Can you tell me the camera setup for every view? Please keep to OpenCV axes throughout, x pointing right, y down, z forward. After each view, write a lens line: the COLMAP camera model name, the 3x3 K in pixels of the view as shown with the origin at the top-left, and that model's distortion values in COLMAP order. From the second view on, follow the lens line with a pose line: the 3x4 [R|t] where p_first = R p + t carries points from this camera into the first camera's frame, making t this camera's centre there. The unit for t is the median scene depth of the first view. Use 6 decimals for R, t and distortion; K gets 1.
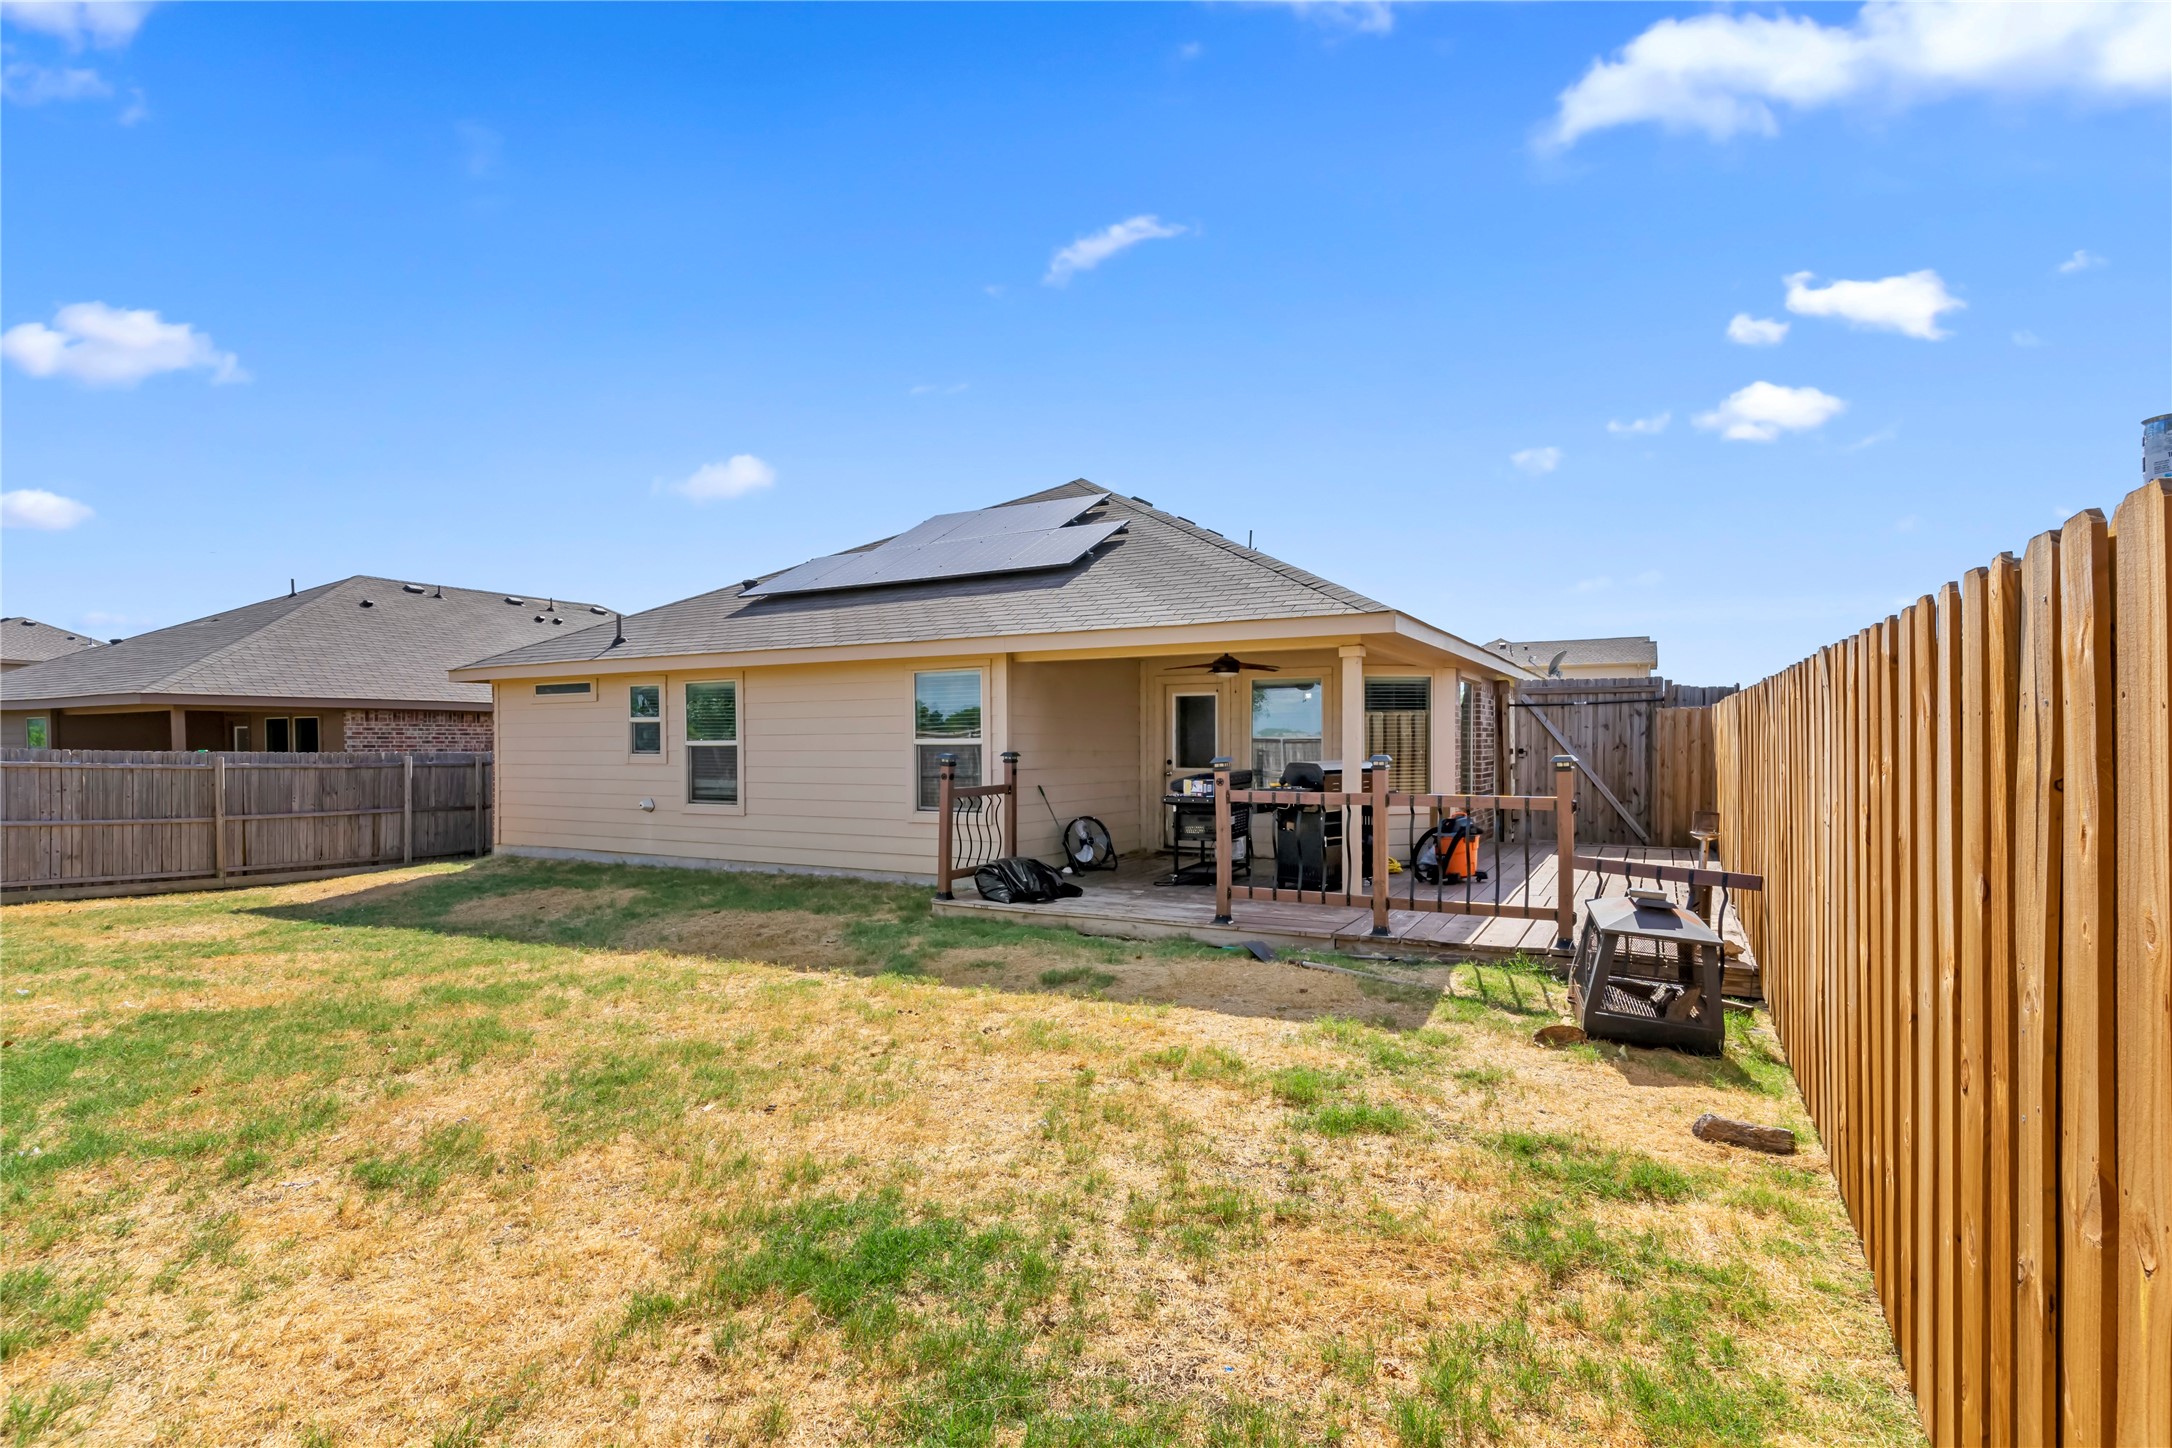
lens RADIAL K [[1043.7, 0, 1076.7], [0, 1043.7, 724.3], [0, 0, 1]] dist [0.002526, -0.001193]
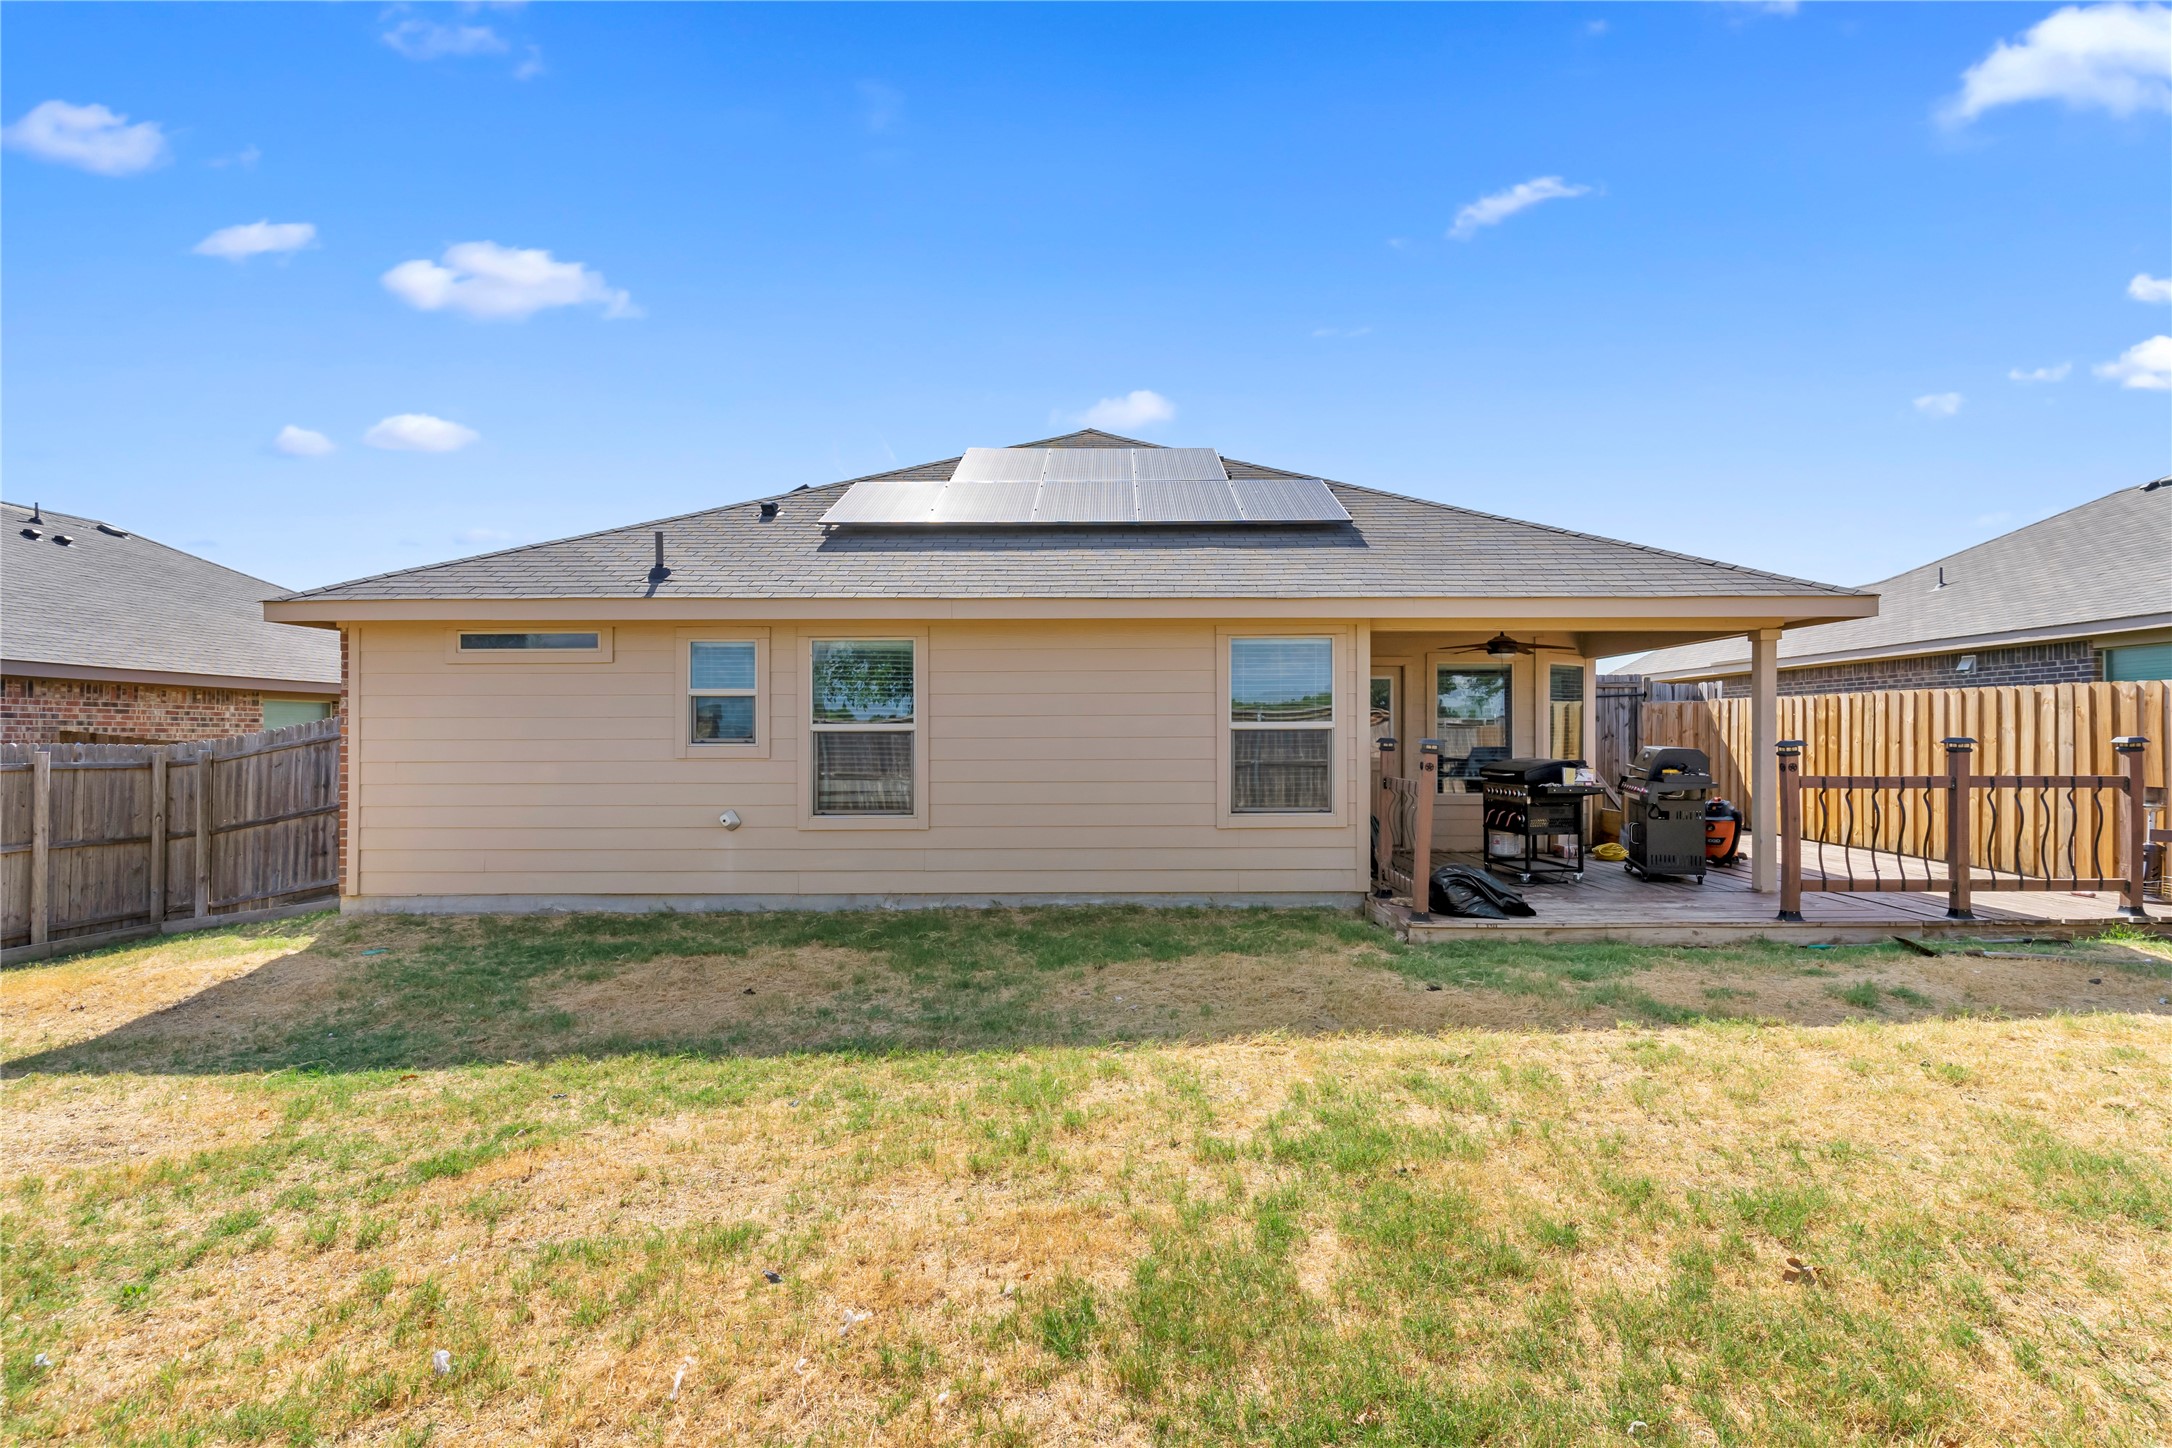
lens RADIAL K [[1043.7, 0, 1088.7], [0, 1043.7, 722.6], [0, 0, 1]] dist [0.002526, -0.001193]
pose [[0.876318, 0.007935, 0.481668, -0.535800], [-0.008927, 0.999960, -0.000232, 0.013108], [-0.481650, -0.004096, 0.876354, 0.306641]]
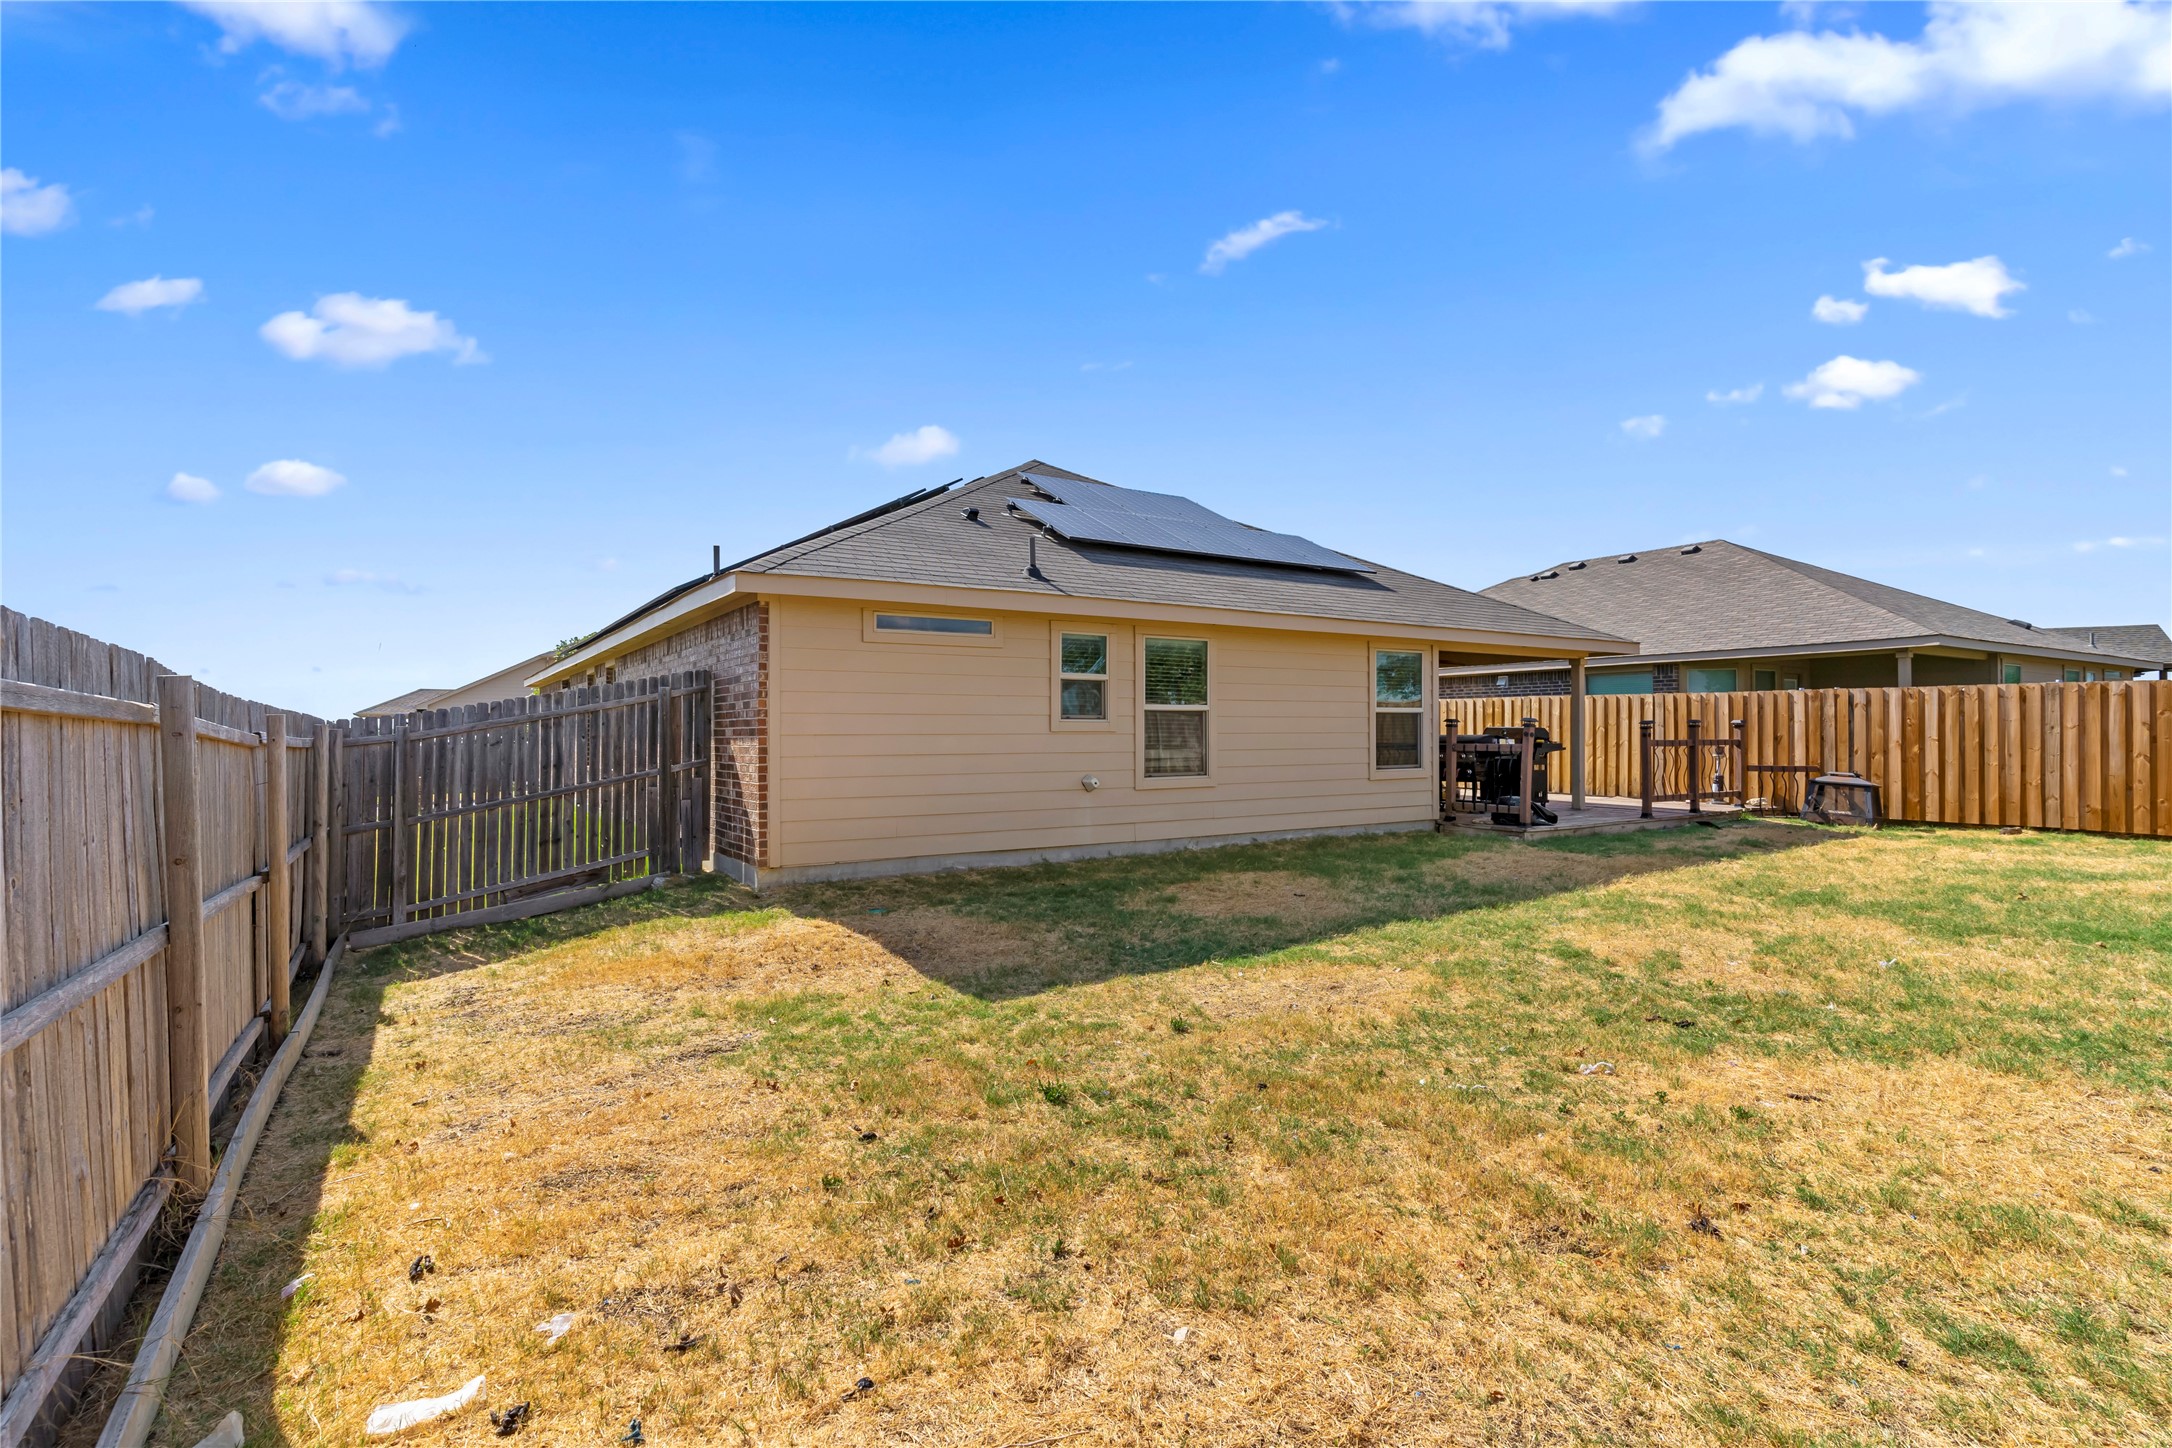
lens RADIAL K [[1043.7, 0, 1096.7], [0, 1043.7, 729.0], [0, 0, 1]] dist [0.002526, -0.001193]
pose [[0.475203, 0.008469, 0.879836, -1.124821], [-0.011588, 0.999927, -0.003366, 0.038804], [-0.879800, -0.008596, 0.475266, 0.620594]]
